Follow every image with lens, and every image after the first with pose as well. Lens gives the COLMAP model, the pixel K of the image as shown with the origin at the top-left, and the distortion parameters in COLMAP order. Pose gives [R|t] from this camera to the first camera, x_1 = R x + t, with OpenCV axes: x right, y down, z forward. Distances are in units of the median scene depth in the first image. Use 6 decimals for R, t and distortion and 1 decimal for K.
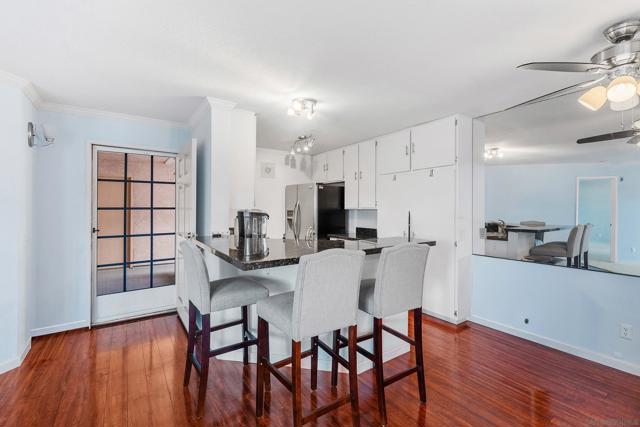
lens RADIAL K [[285.8, 0, 320.7], [0, 285.8, 208.6], [0, 0, 1]] dist [0.002447, 0.001038]
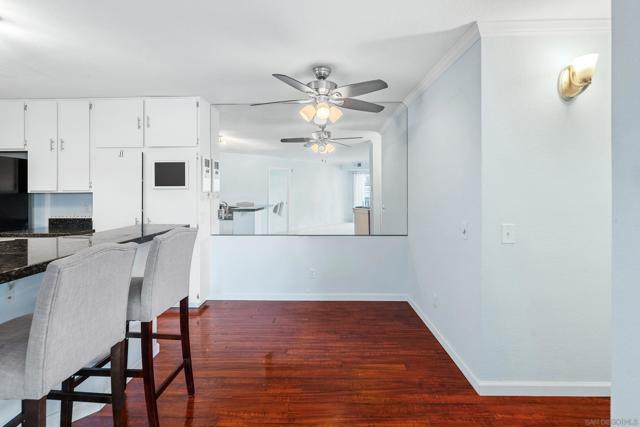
lens RADIAL K [[296.5, 0, 321.4], [0, 296.5, 193.4], [0, 0, 1]] dist [0.002687, -0.000949]
pose [[0.588094, -0.006907, 0.808763, -0.100296], [0.003400, 0.999976, 0.006068, 0.003001], [-0.808785, -0.000818, 0.588103, 0.041322]]
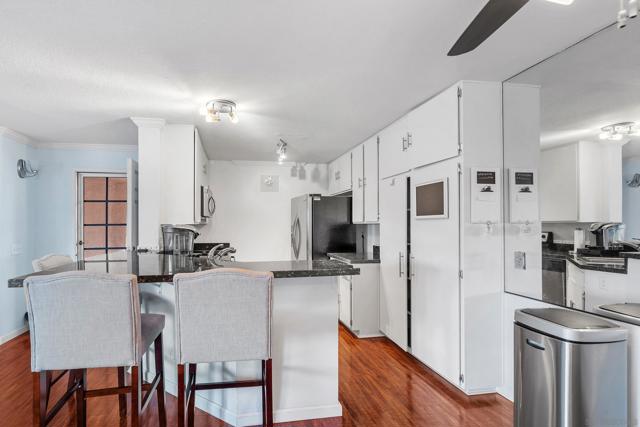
lens RADIAL K [[296.5, 0, 283.5], [0, 296.5, 222.7], [0, 0, 1]] dist [0.002687, -0.000949]
pose [[0.898170, -0.010896, -0.439514, 0.370767], [0.008063, 0.999933, -0.008312, 0.005368], [0.439575, 0.003921, 0.898197, 0.173927]]
